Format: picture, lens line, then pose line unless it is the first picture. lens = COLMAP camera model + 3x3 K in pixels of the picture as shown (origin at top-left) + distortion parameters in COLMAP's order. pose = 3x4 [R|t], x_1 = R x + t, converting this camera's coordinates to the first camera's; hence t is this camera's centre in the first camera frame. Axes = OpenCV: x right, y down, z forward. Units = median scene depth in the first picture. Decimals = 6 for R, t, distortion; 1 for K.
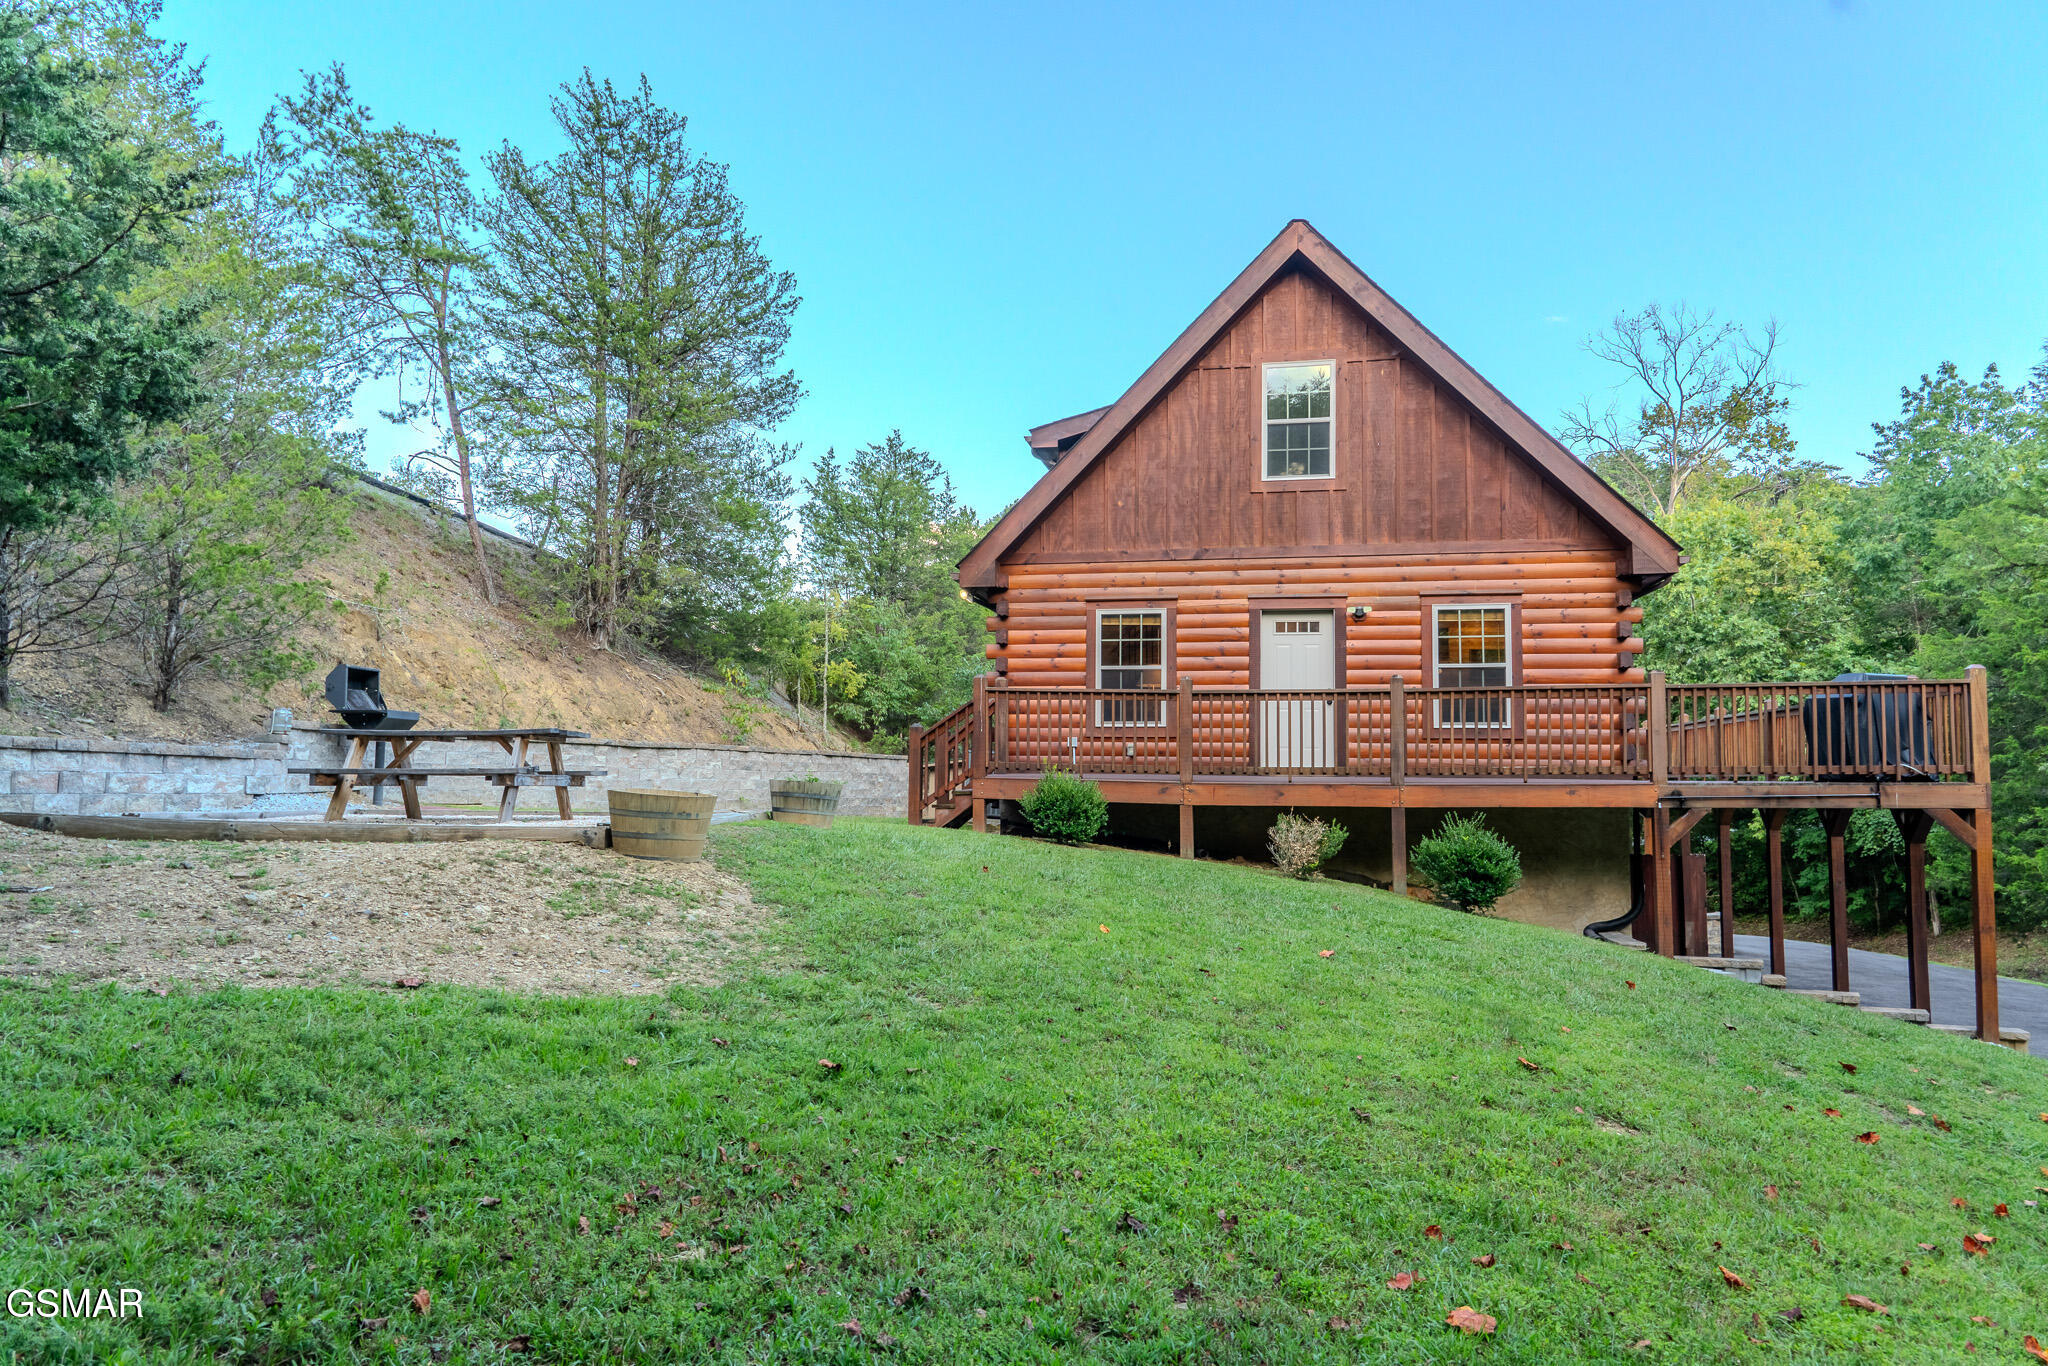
lens RADIAL K [[1371.2, 0, 1024.0], [0, 1371.2, 683.0], [0, 0, 1]] dist [0.084855, -0.064266]
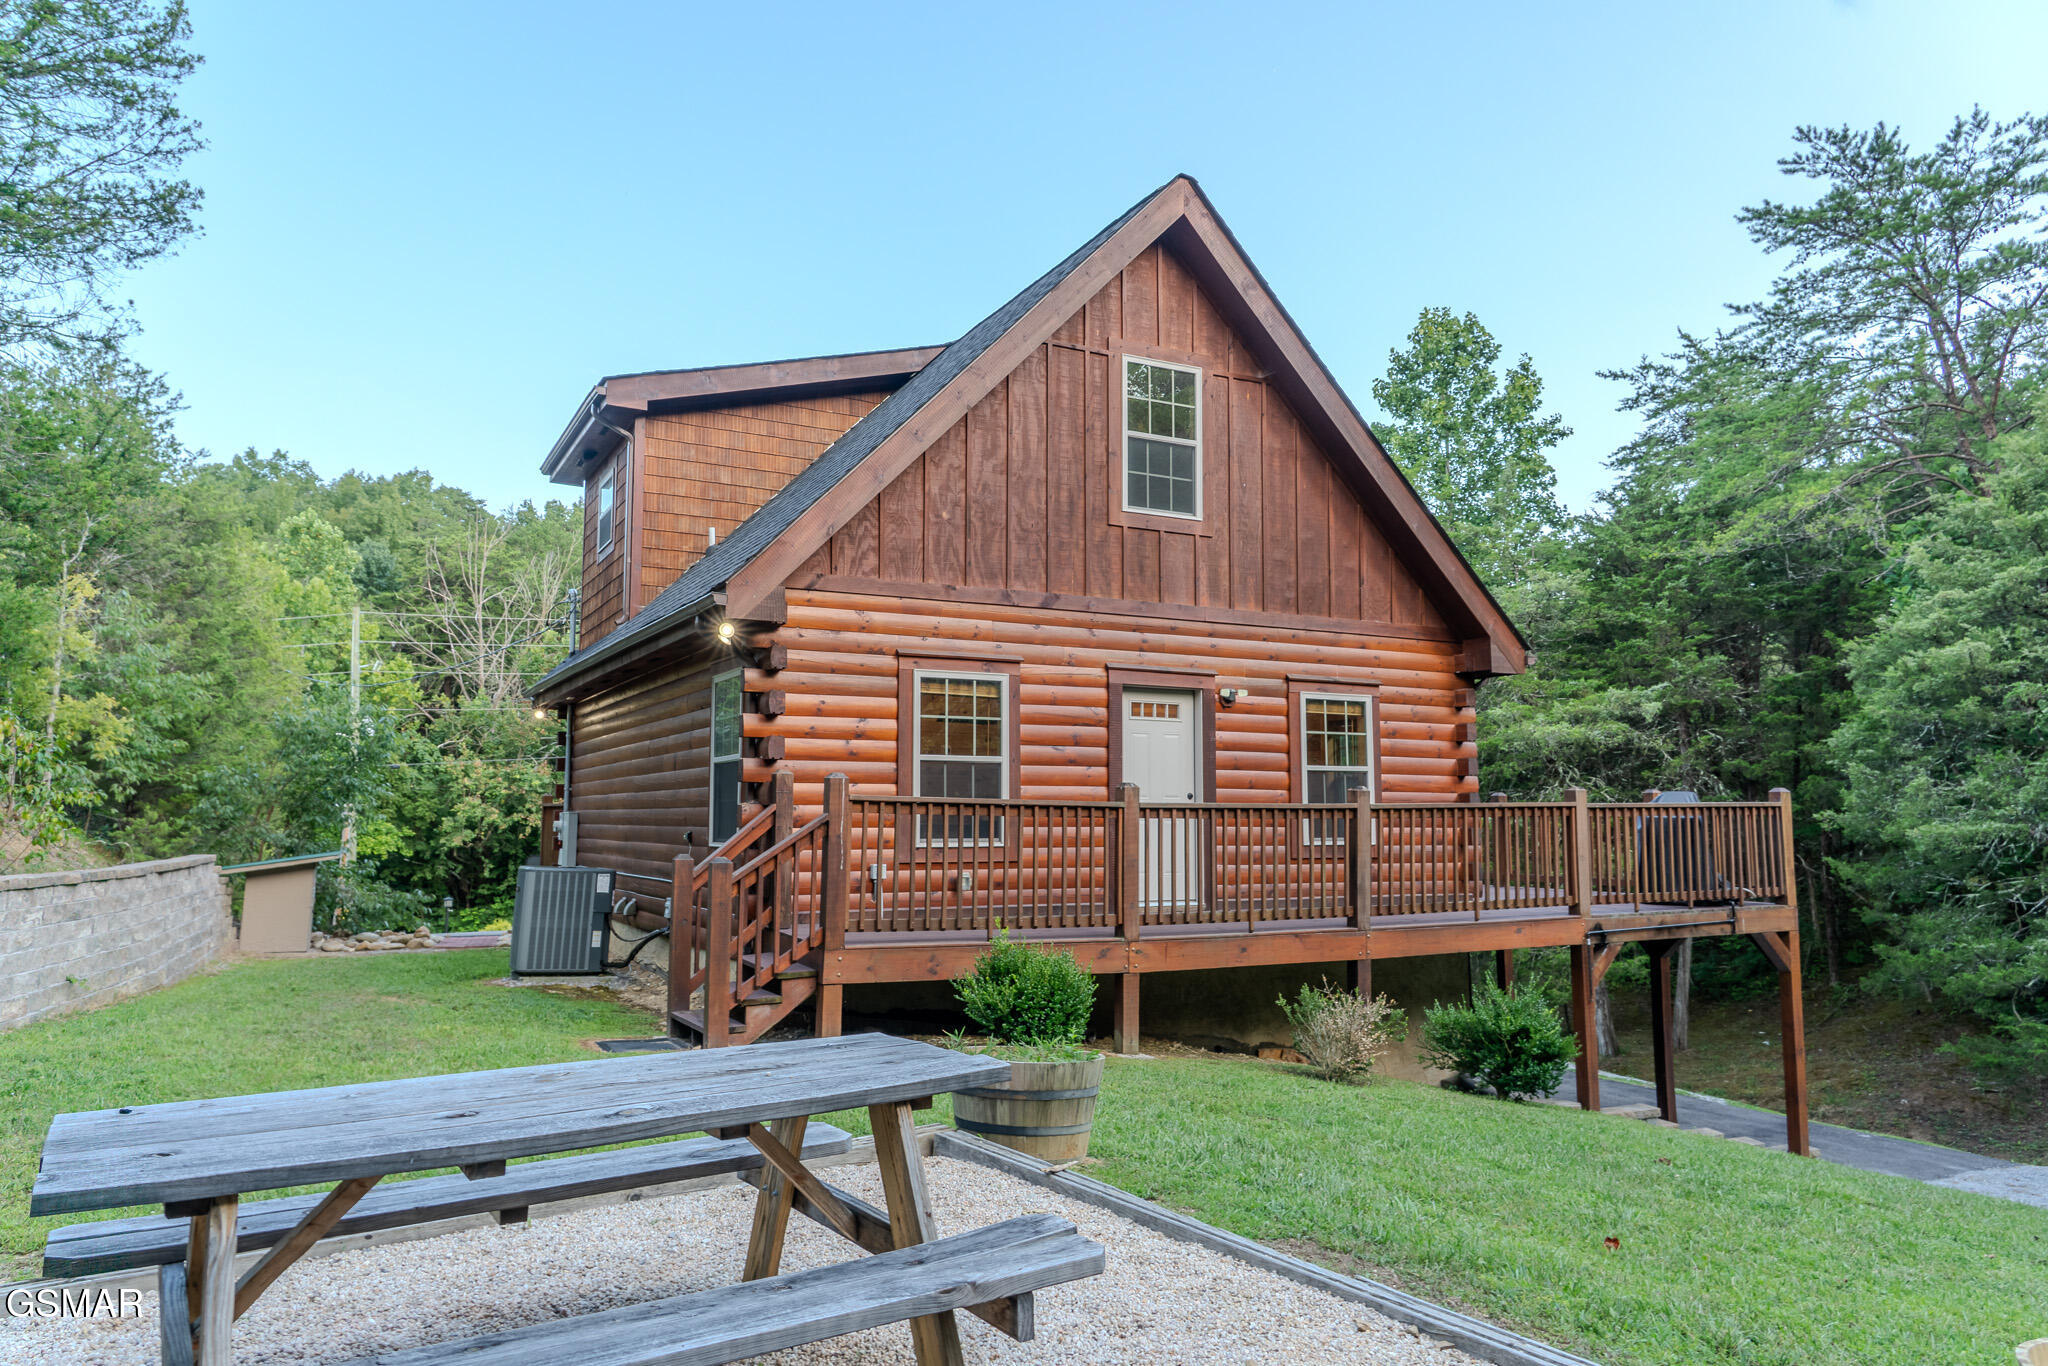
lens RADIAL K [[1371.2, 0, 1024.0], [0, 1371.2, 683.0], [0, 0, 1]] dist [0.084855, -0.064266]
pose [[0.786414, 0.054267, 0.615311, -0.316591], [-0.039331, 0.998511, -0.037795, -0.024022], [-0.616446, 0.005522, 0.787378, 0.447910]]
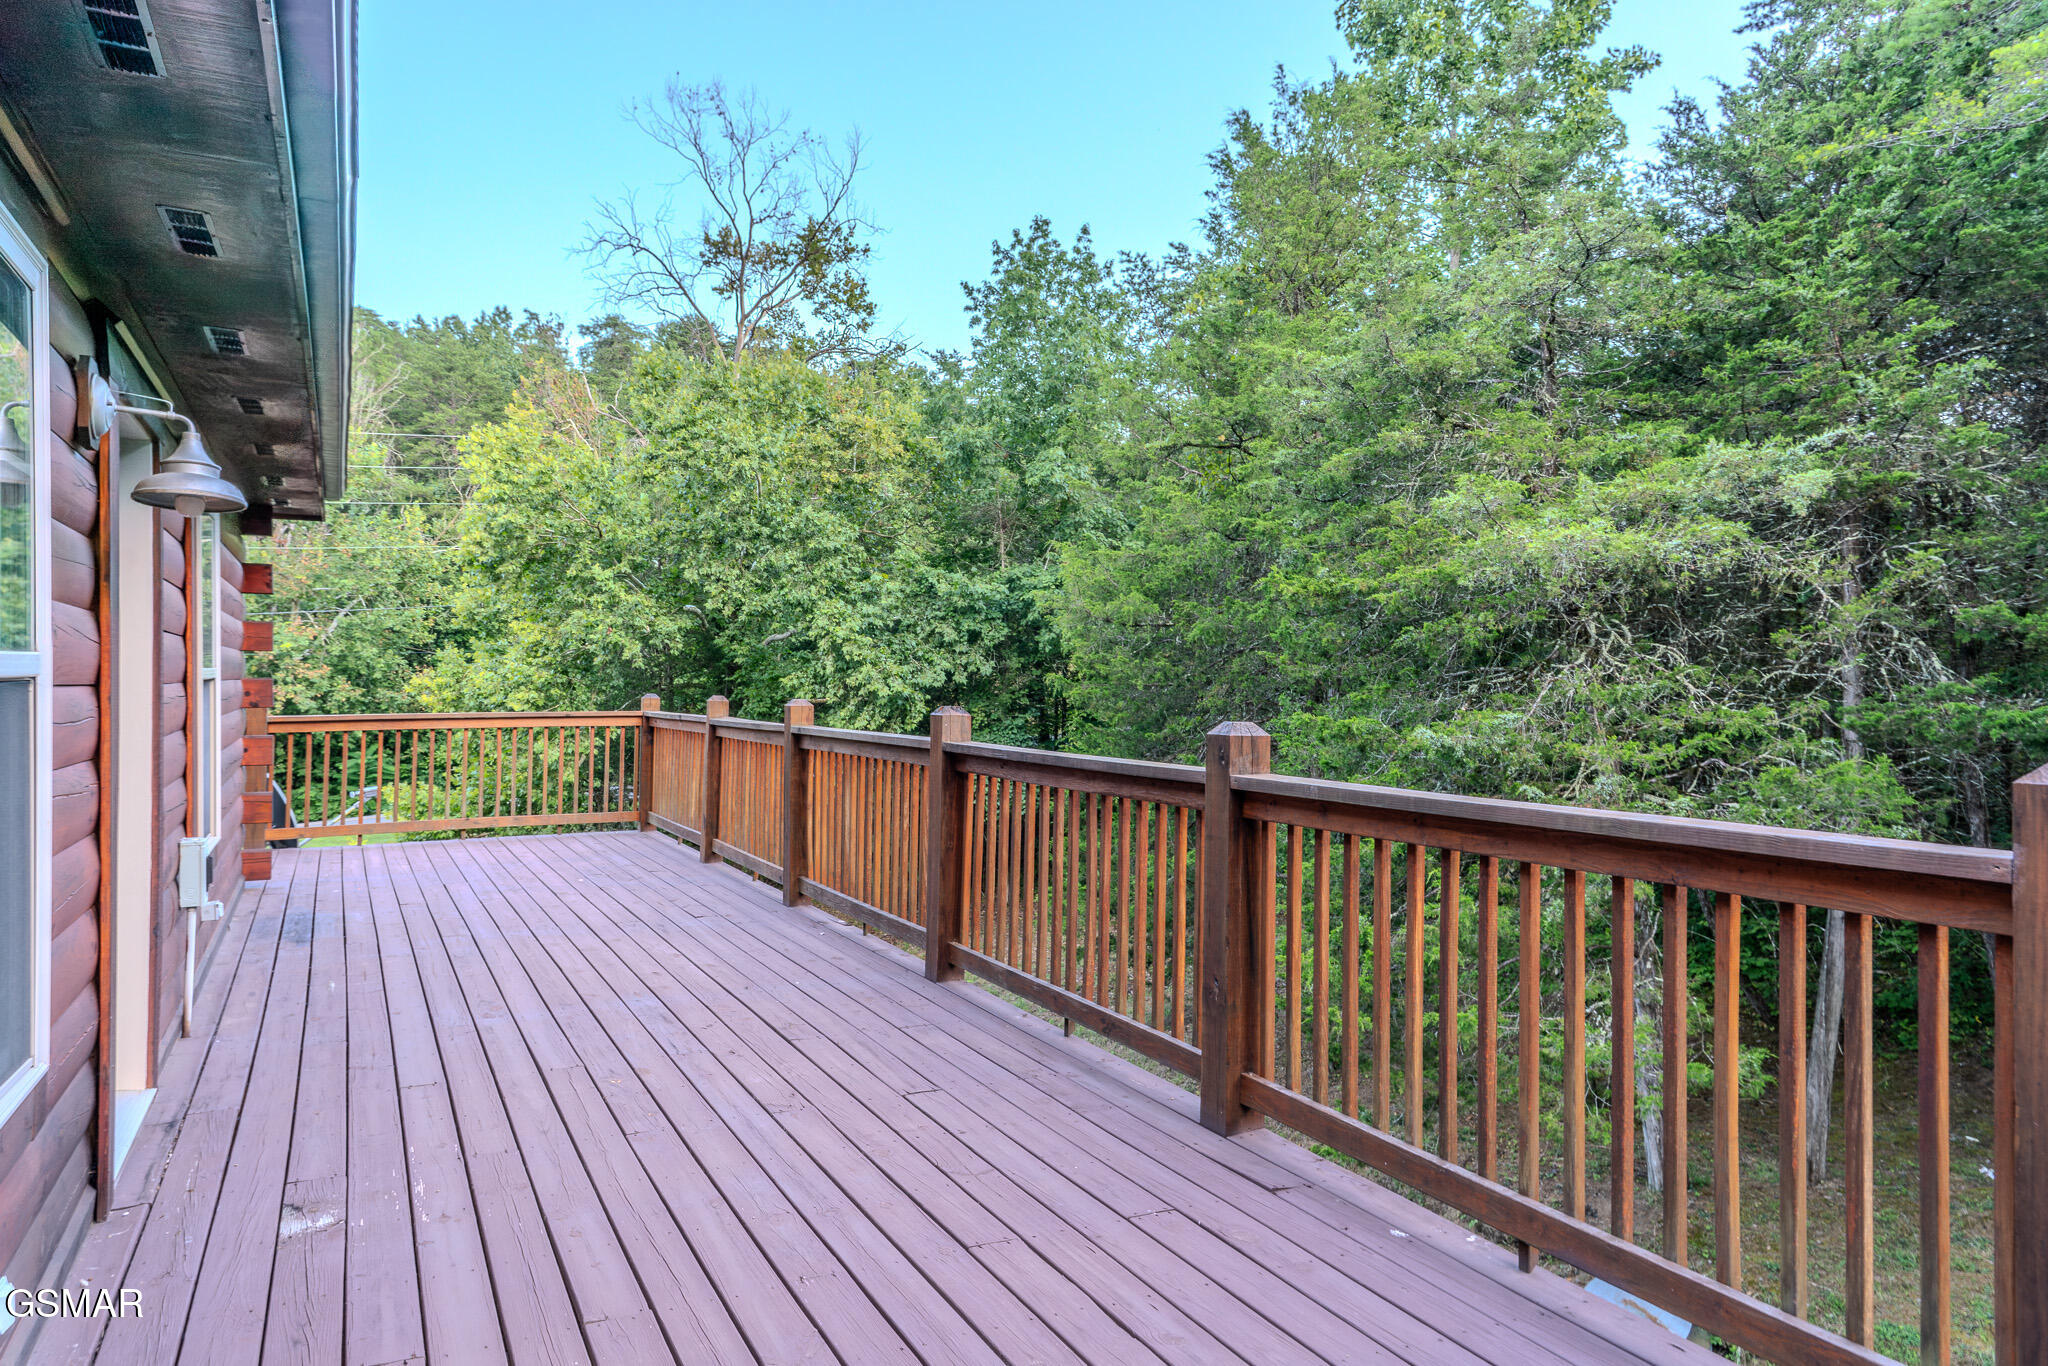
lens RADIAL K [[1410.3, 0, 1024.0], [0, 1410.3, 683.0], [0, 0, 1]] dist [0.065077, -0.004088]
pose [[0.807187, -0.005597, 0.590269, 0.424854], [-0.038787, 0.997291, 0.062497, -0.016153], [-0.589020, -0.073342, 0.804783, 0.866565]]
